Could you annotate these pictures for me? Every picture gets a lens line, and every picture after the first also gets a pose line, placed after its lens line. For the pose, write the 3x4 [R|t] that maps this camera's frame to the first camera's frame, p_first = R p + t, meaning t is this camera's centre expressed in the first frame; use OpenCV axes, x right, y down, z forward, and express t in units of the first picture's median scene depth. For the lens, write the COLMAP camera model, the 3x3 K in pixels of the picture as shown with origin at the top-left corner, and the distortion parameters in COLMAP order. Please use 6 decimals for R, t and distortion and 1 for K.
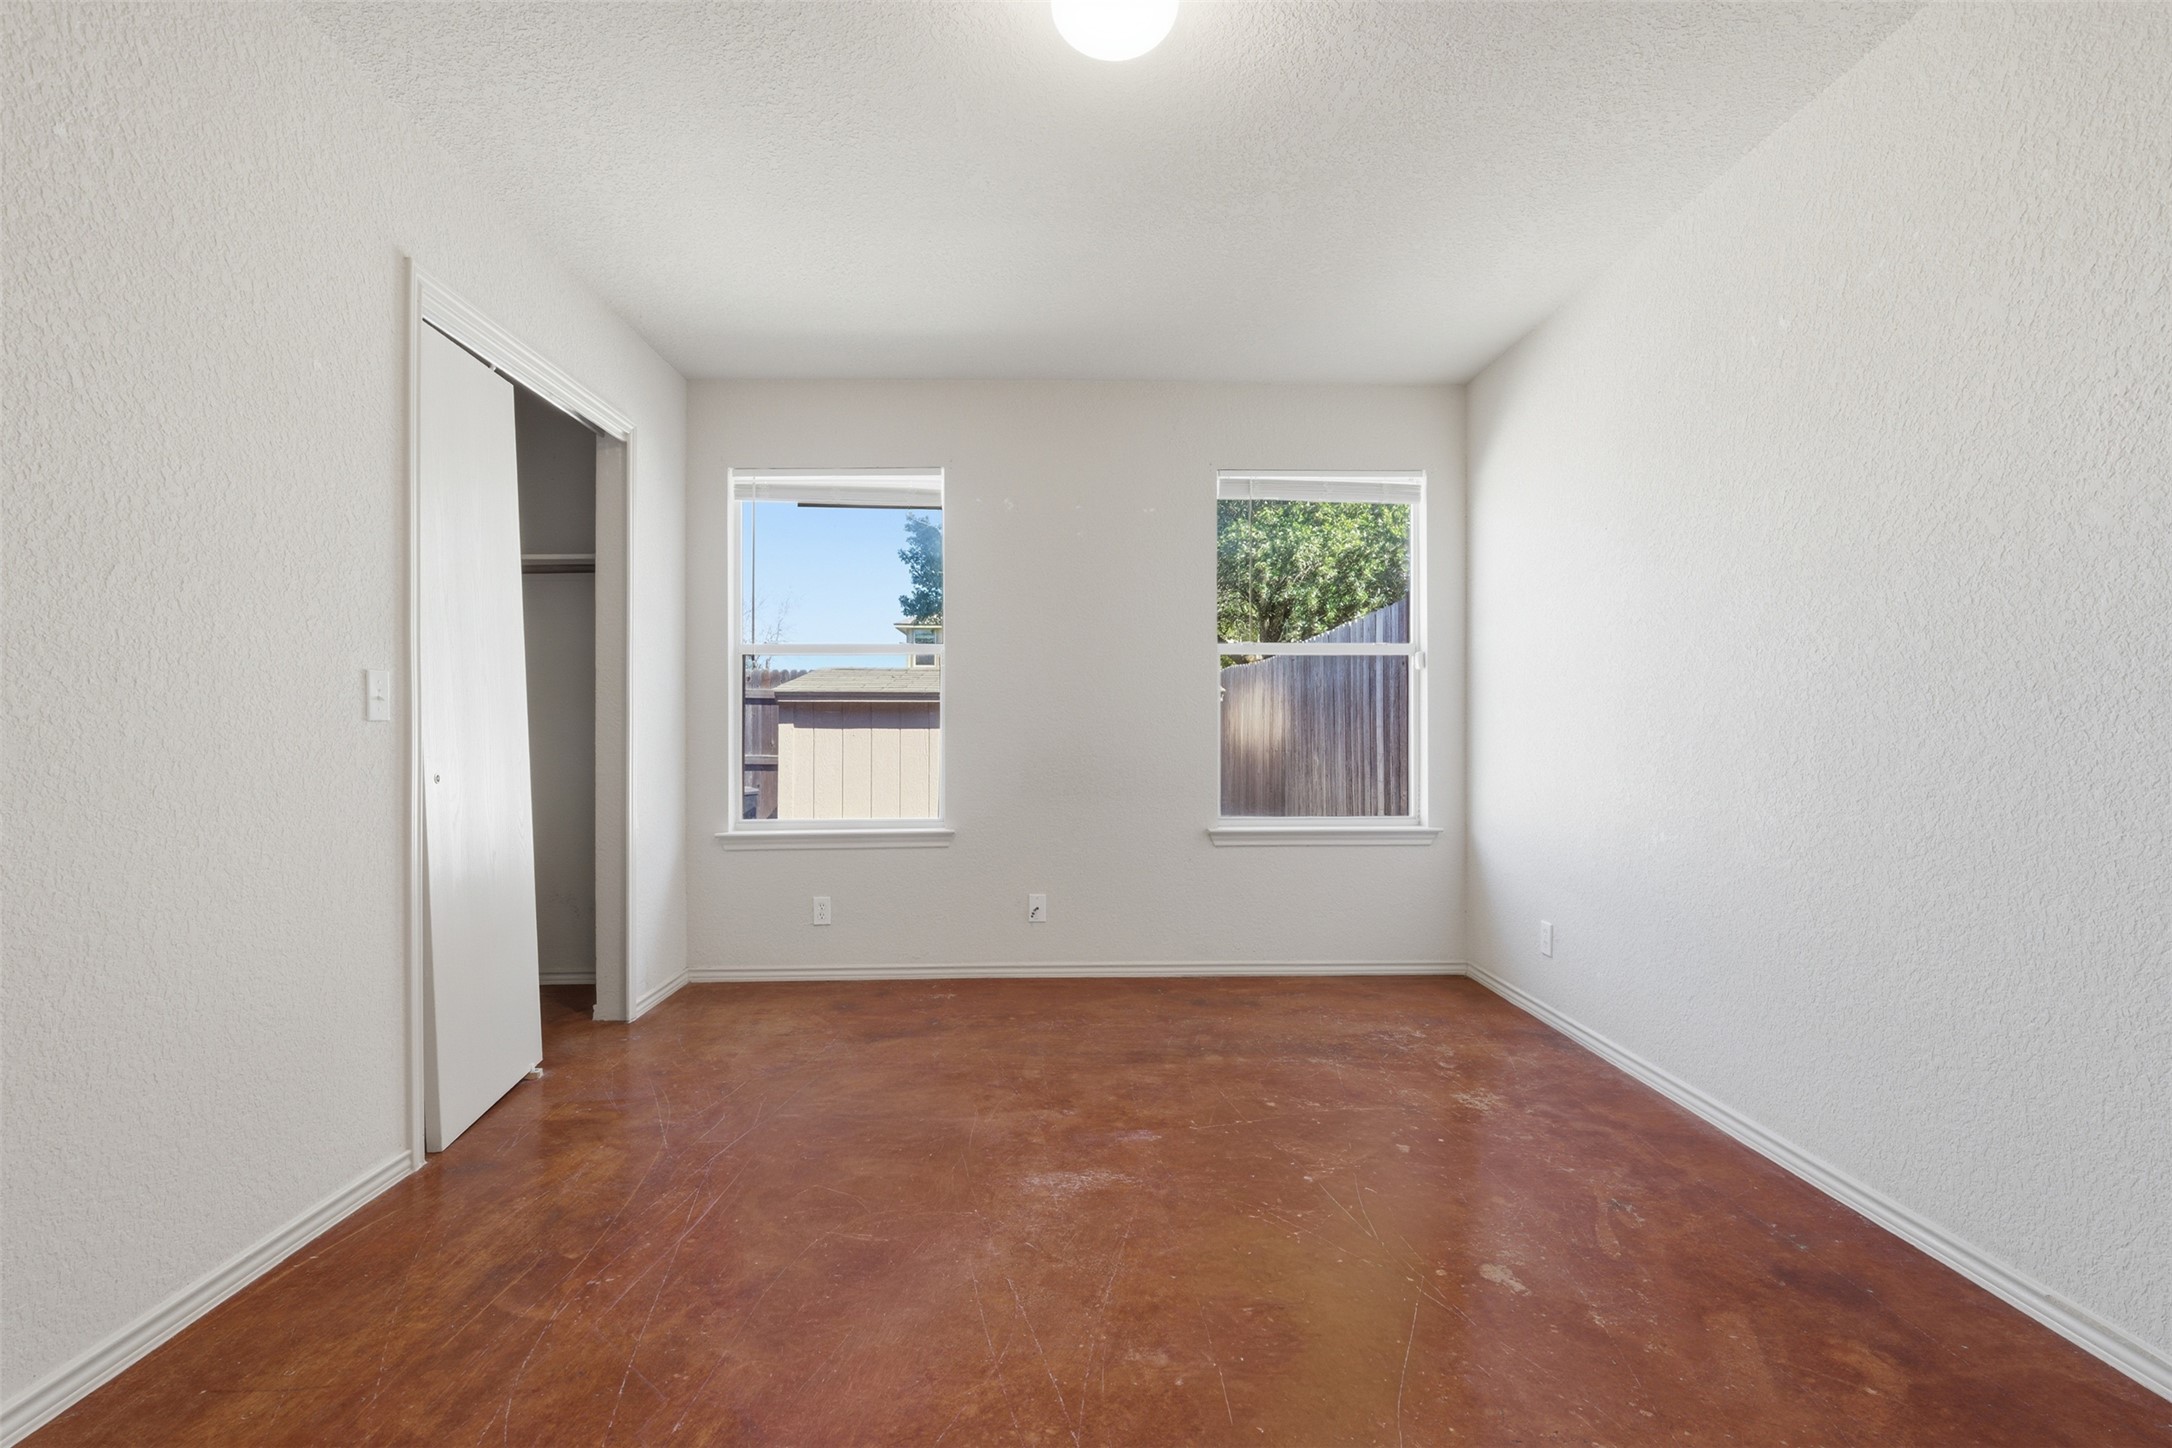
lens RADIAL K [[981.3, 0, 1076.3], [0, 981.3, 727.8], [0, 0, 1]] dist [0.000526, -0.001327]
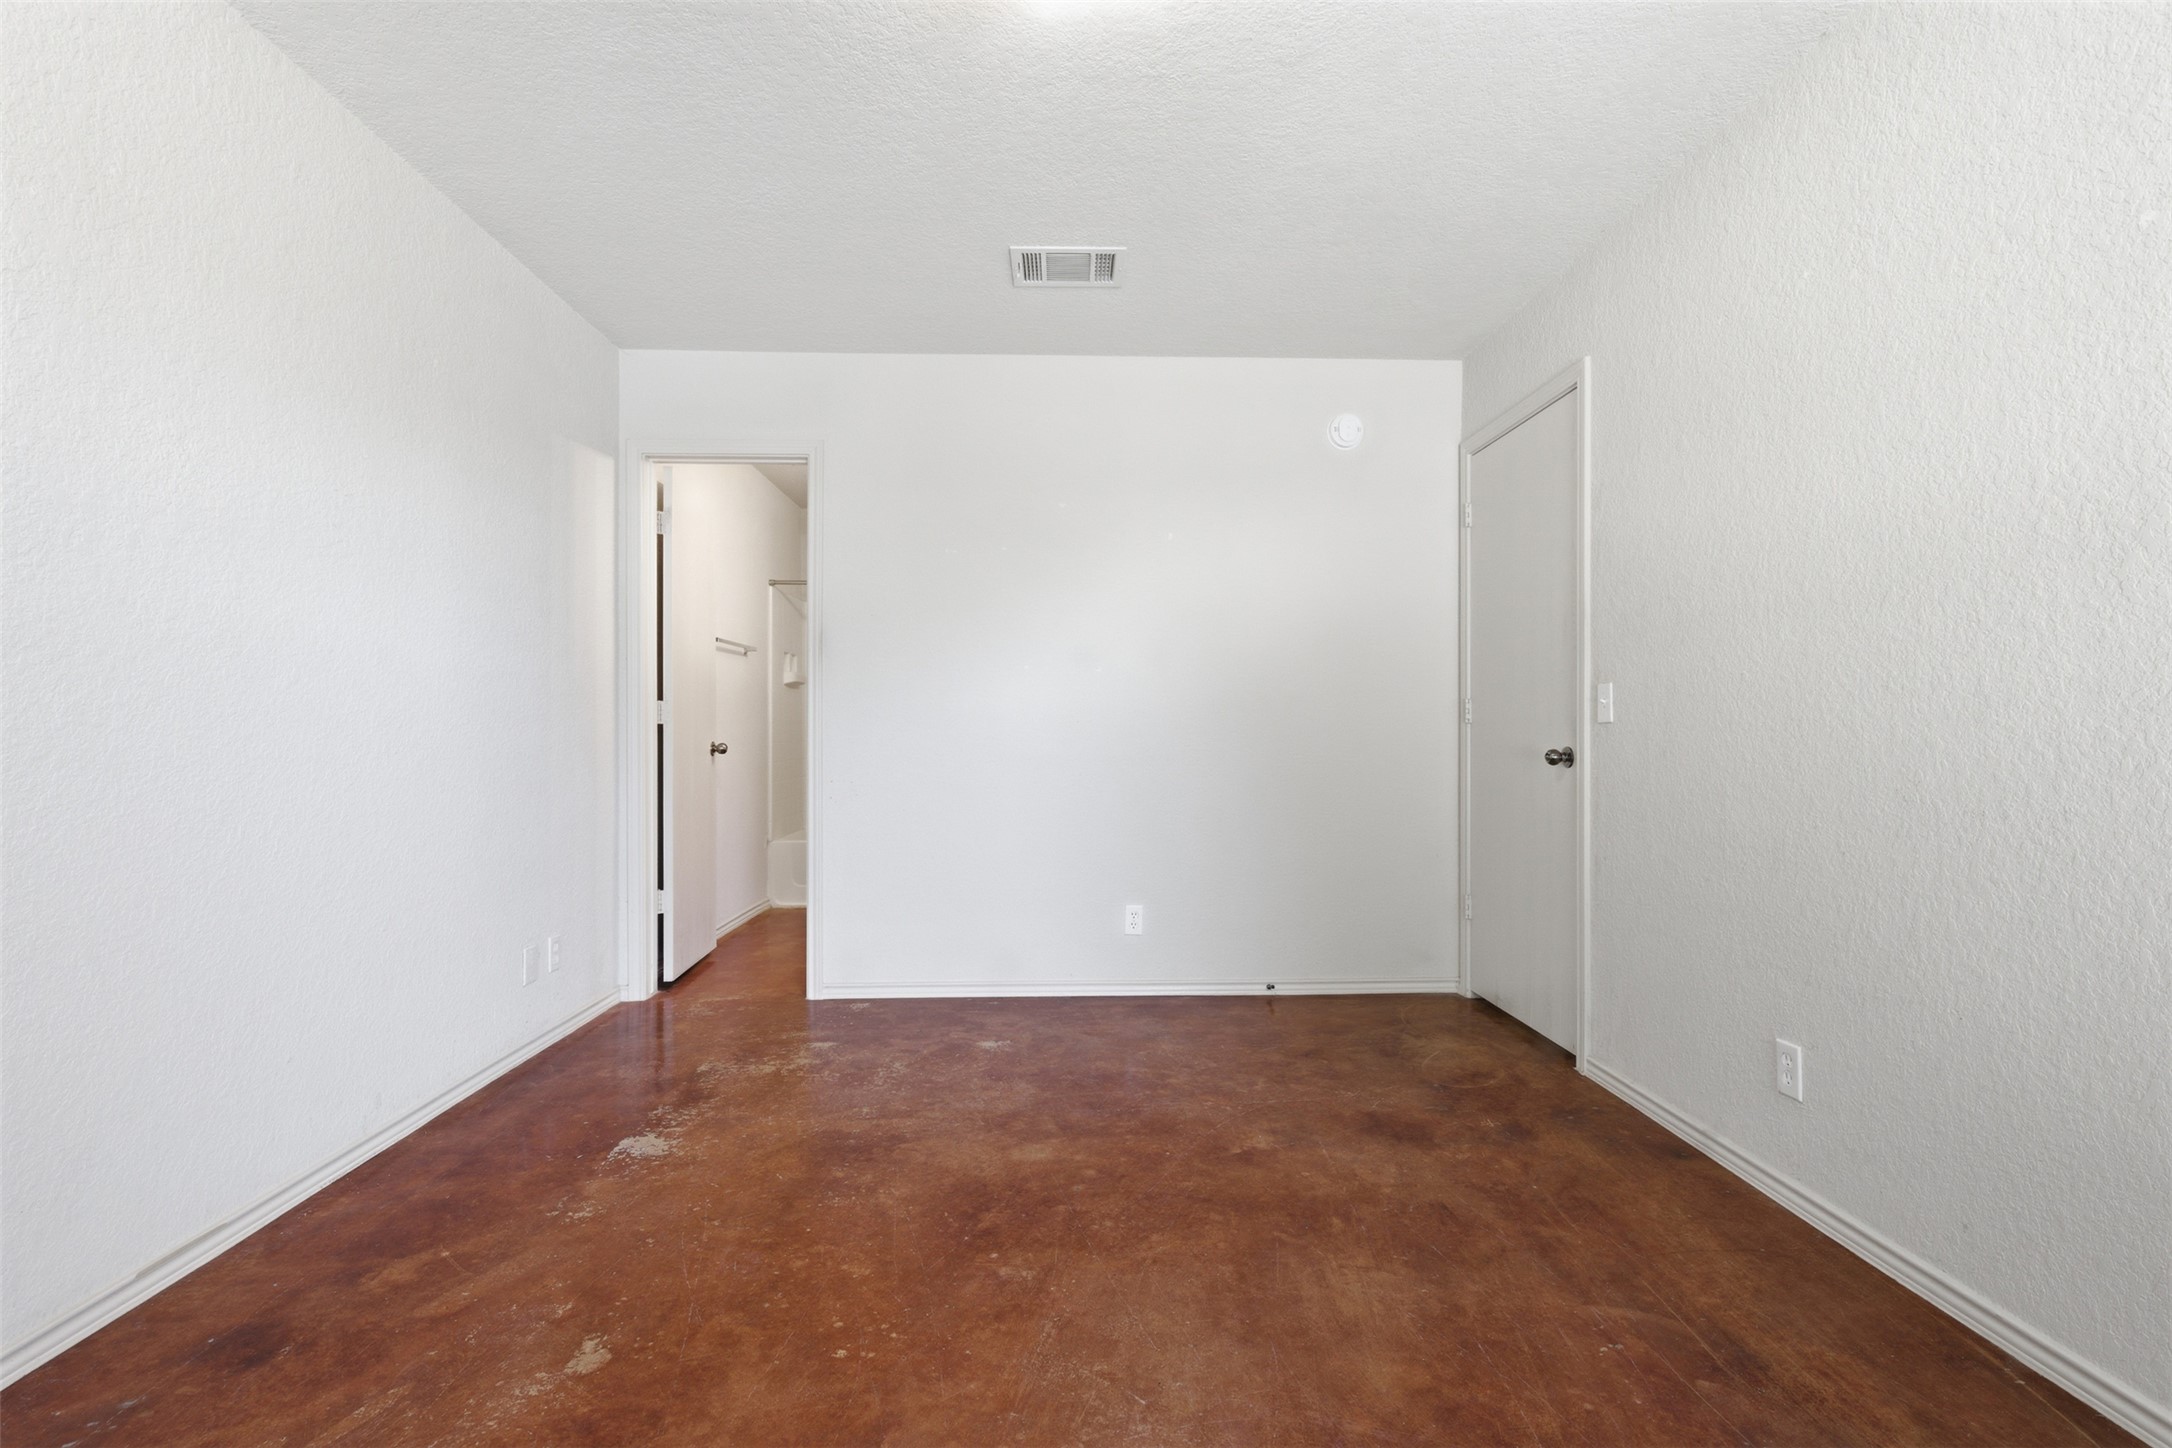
lens RADIAL K [[981.3, 0, 1093.5], [0, 981.3, 723.0], [0, 0, 1]] dist [0.000526, -0.001327]
pose [[-0.999744, -0.001694, -0.022543, 0.004355], [-0.001527, 0.999971, -0.007414, 0.001510], [0.022555, -0.007378, -0.999718, 1.076234]]
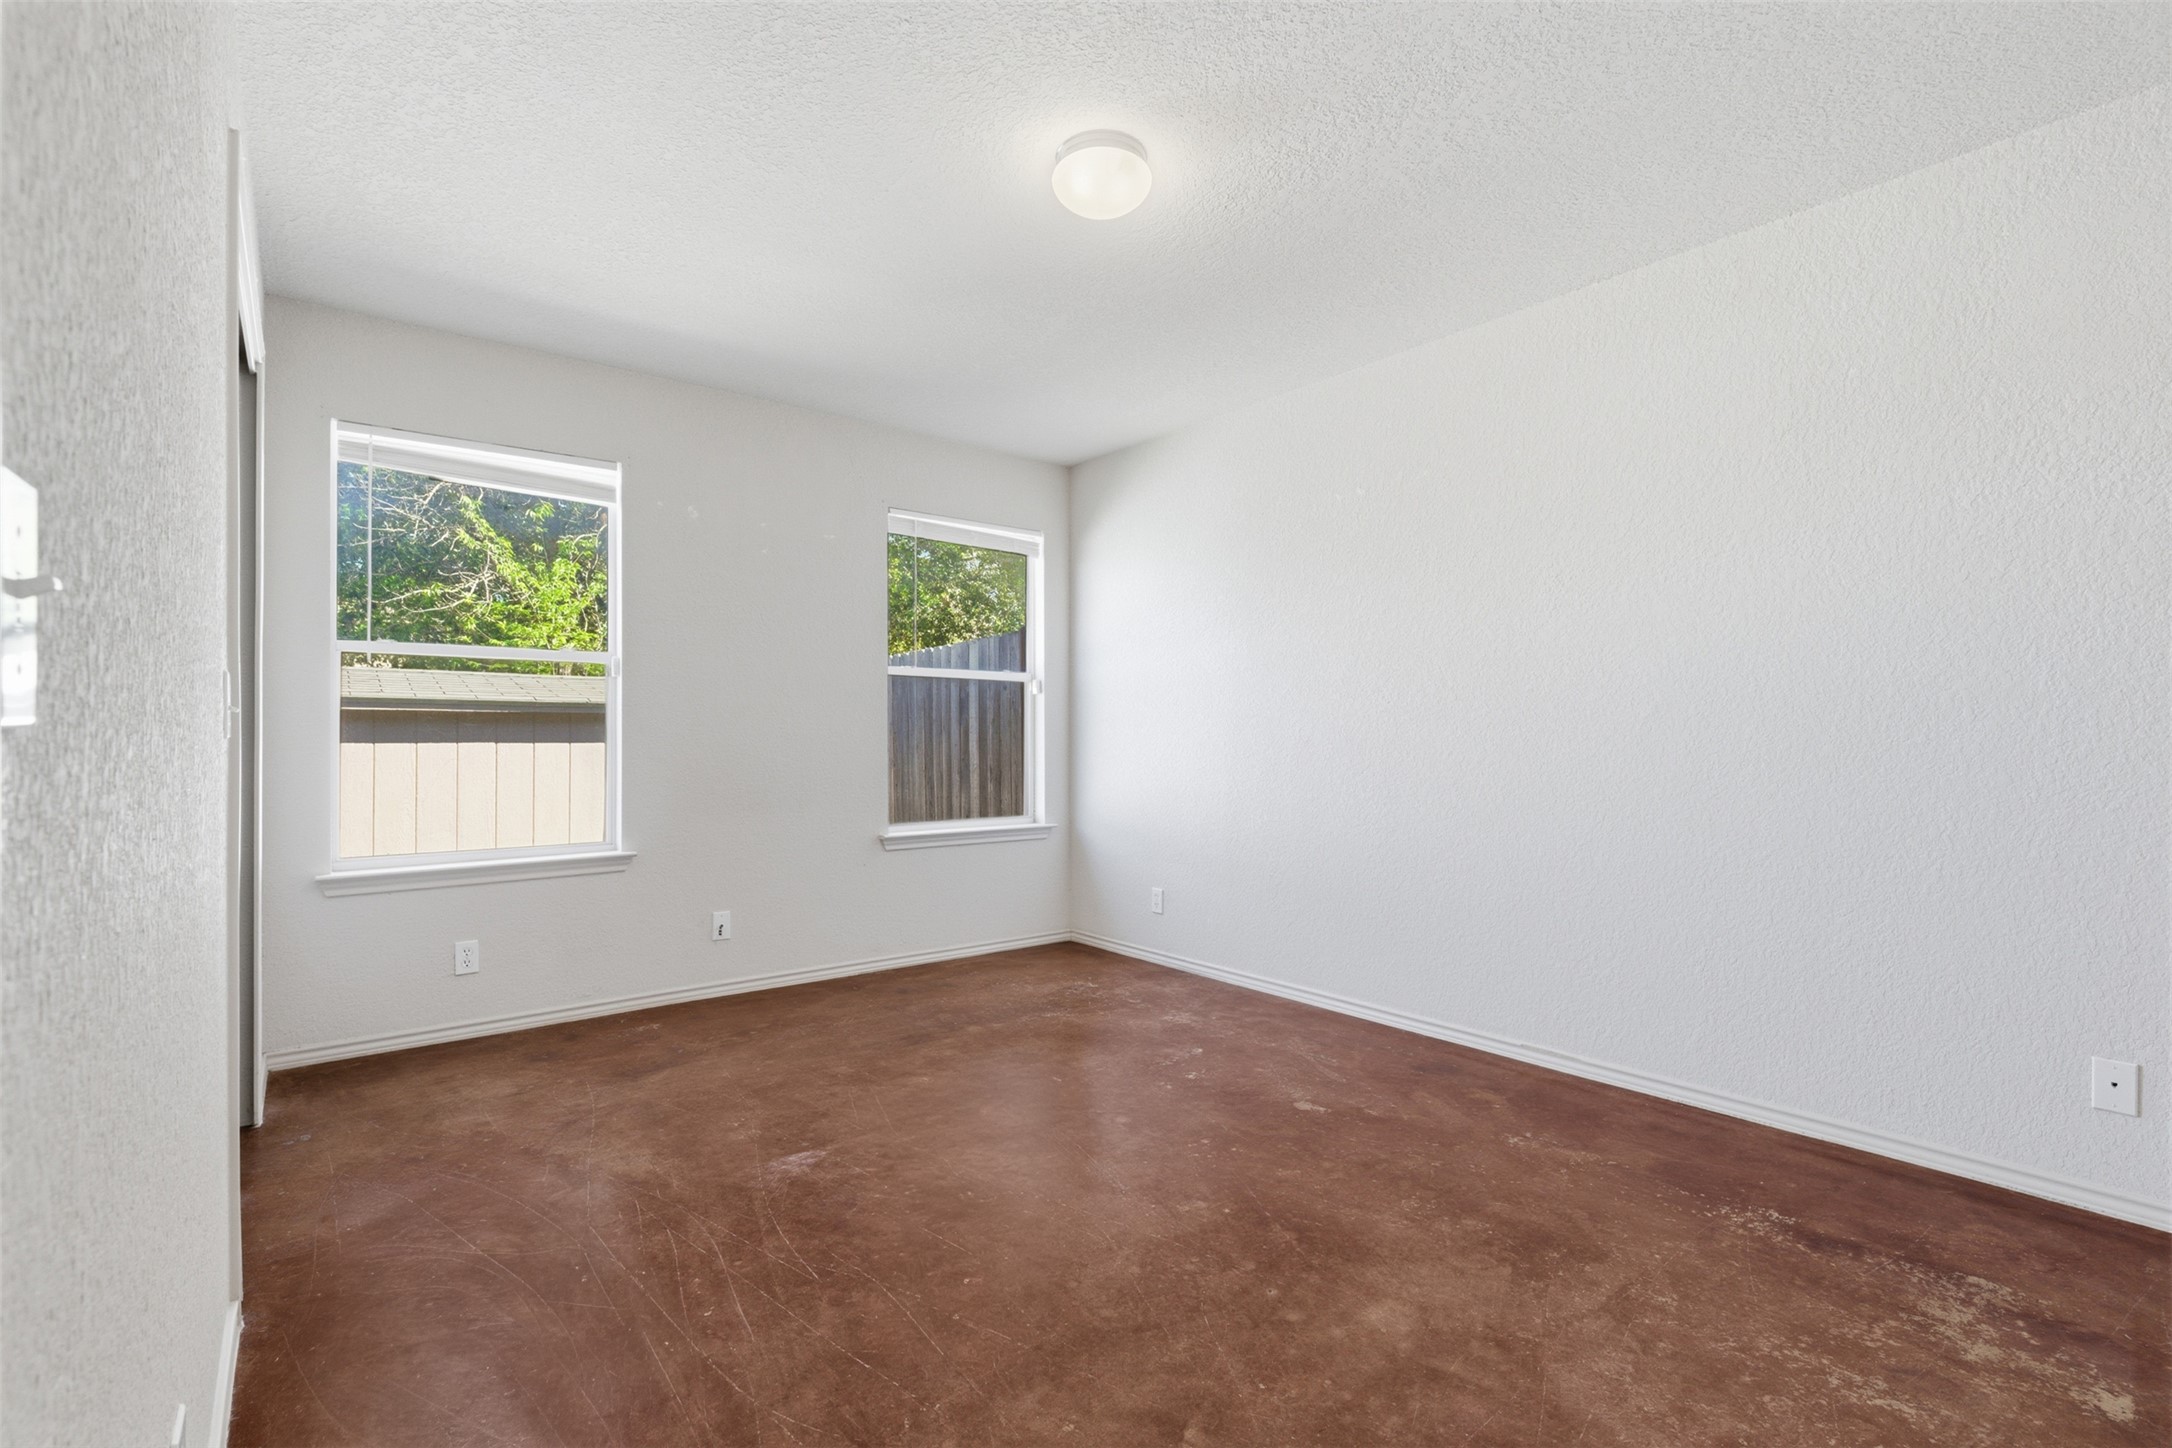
lens RADIAL K [[981.3, 0, 1069.8], [0, 981.3, 733.6], [0, 0, 1]] dist [0.000526, -0.001327]
pose [[0.801559, 0.004624, 0.597898, -0.442055], [-0.001562, 0.999983, -0.005640, -0.005322], [-0.597914, 0.003587, 0.801553, 0.000148]]
